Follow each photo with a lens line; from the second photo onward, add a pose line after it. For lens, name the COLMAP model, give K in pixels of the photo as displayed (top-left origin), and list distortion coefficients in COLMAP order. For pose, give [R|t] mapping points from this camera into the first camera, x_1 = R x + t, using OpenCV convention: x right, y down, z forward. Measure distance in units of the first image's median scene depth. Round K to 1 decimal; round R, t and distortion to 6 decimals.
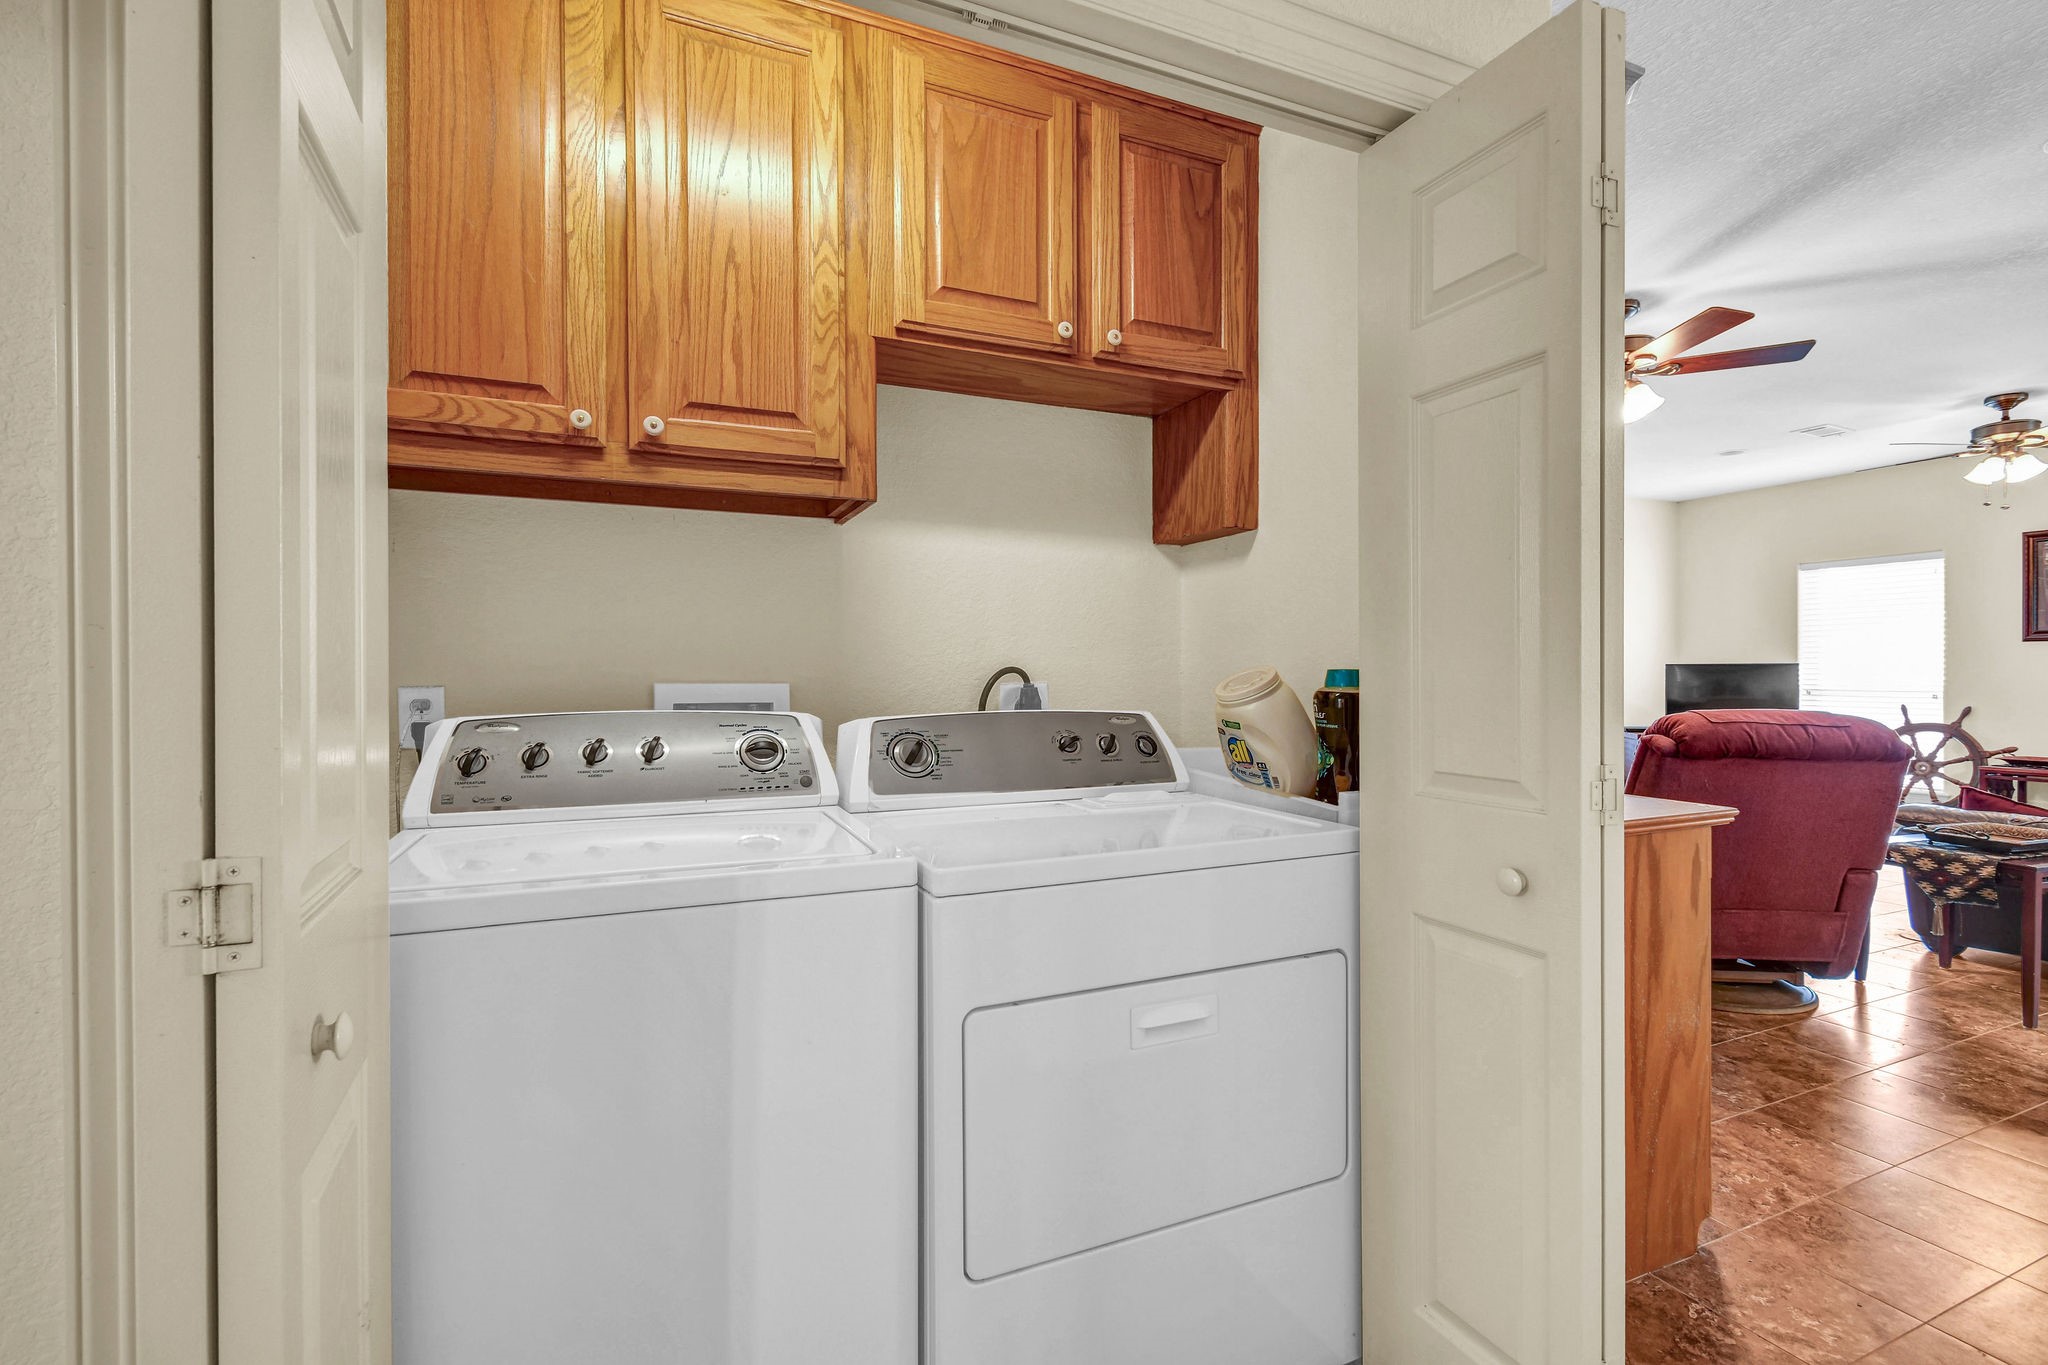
lens RADIAL K [[900.3, 0, 1027.5], [0, 900.3, 680.3], [0, 0, 1]] dist [0.002212, -0.000222]
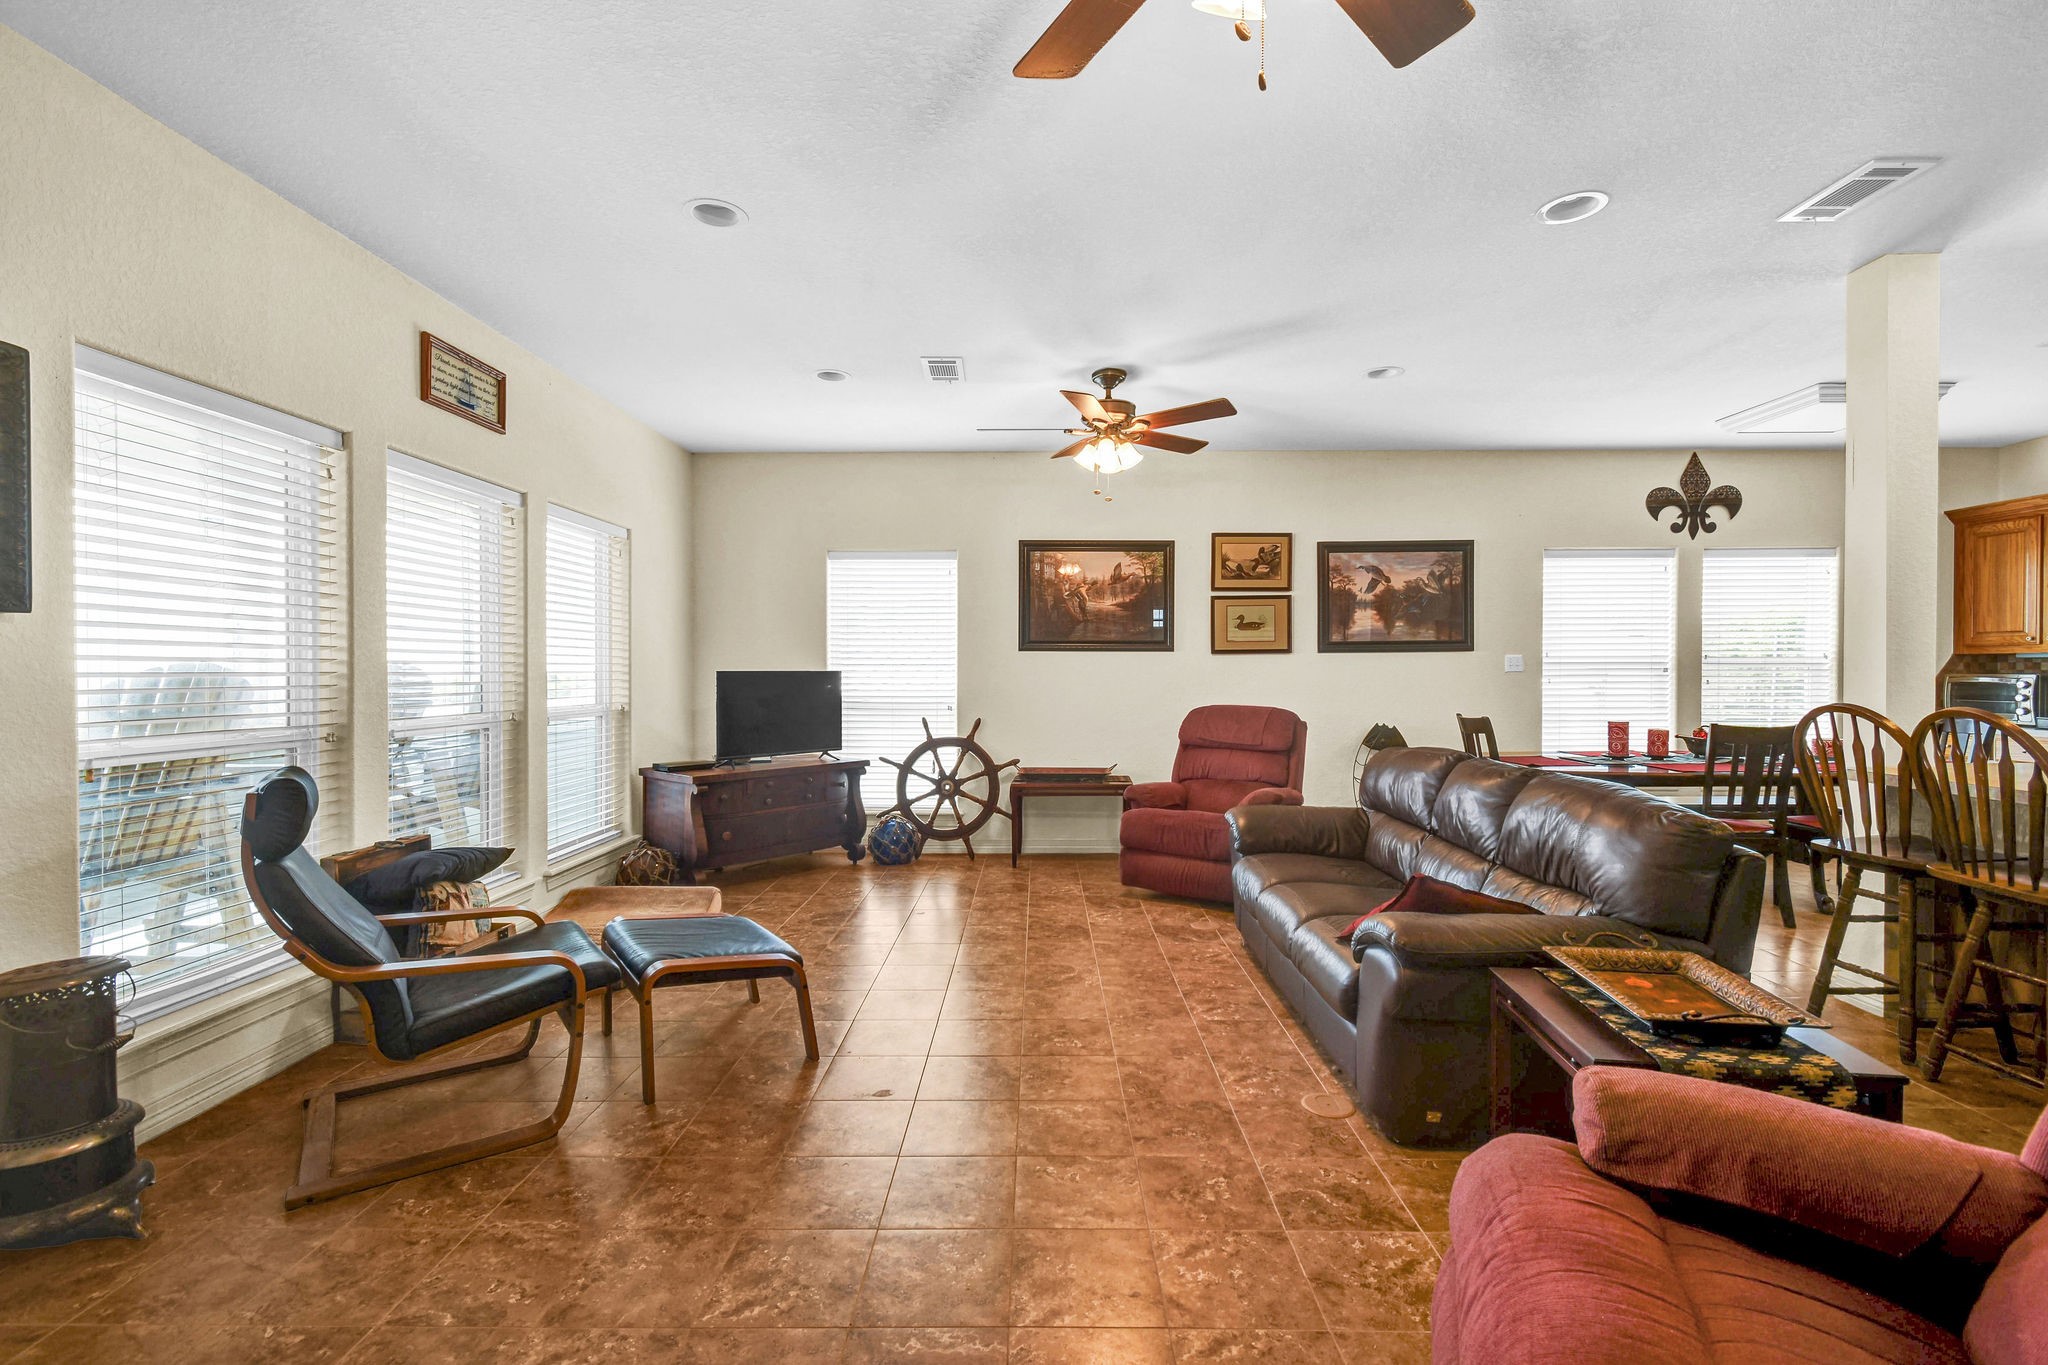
lens RADIAL K [[900.3, 0, 1027.5], [0, 900.3, 680.3], [0, 0, 1]] dist [0.002212, -0.000222]
pose [[0.402866, -0.007745, 0.915226, 0.195152], [0.003894, 0.999970, 0.006748, -0.016621], [-0.915251, 0.000845, 0.402884, 0.563750]]
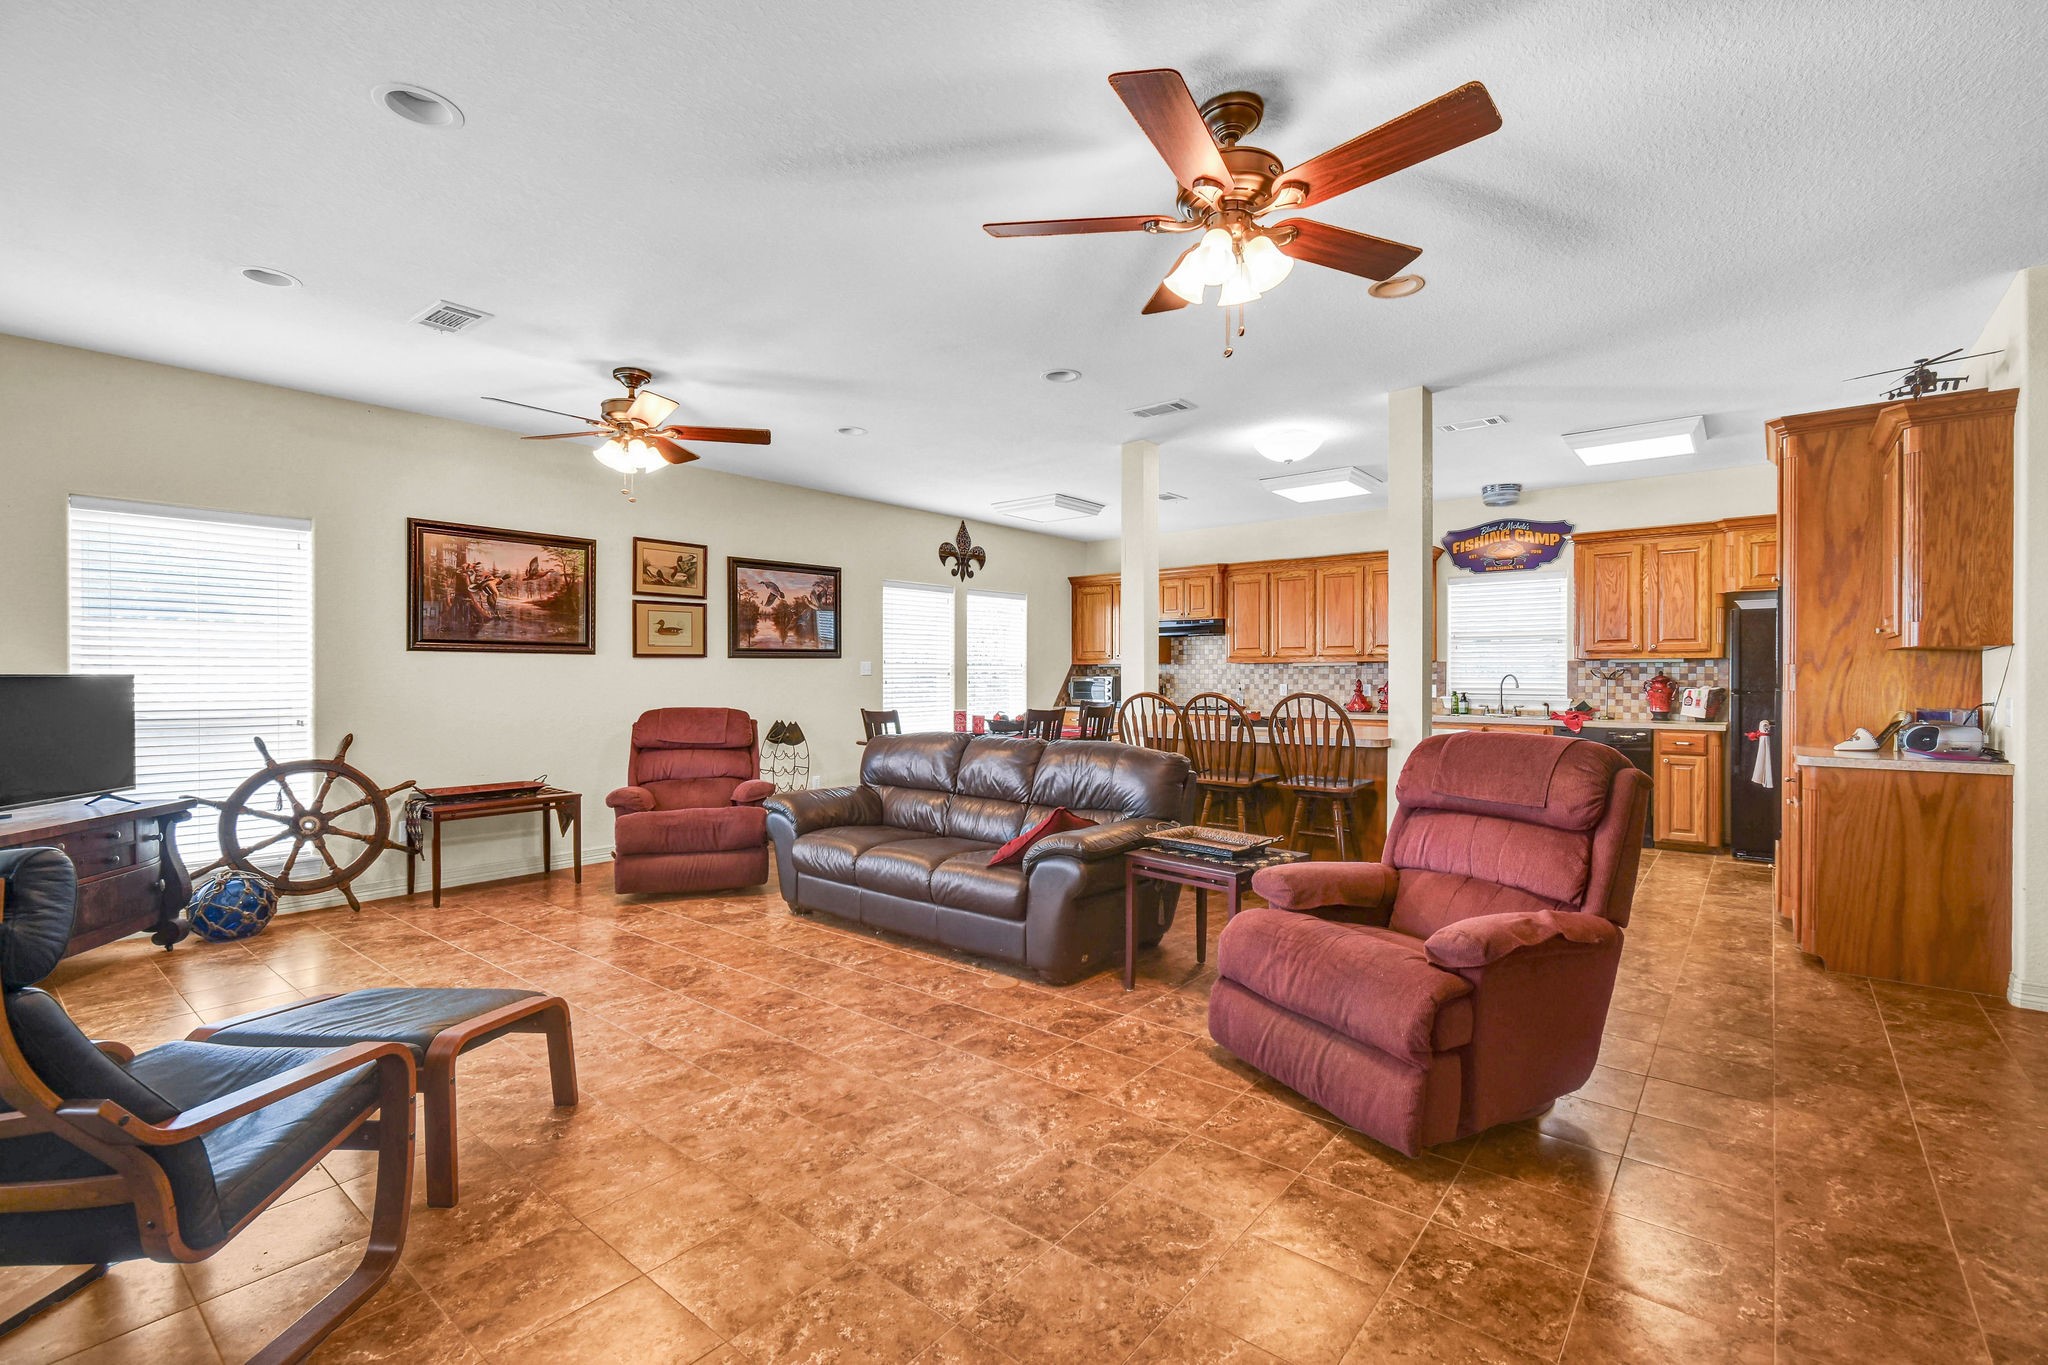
lens RADIAL K [[900.3, 0, 1027.5], [0, 900.3, 680.3], [0, 0, 1]] dist [0.002212, -0.000222]
pose [[-0.460454, -0.003189, 0.887678, 0.111361], [0.005897, 0.999960, 0.006651, -0.017190], [-0.887664, 0.008297, -0.460417, 0.831700]]
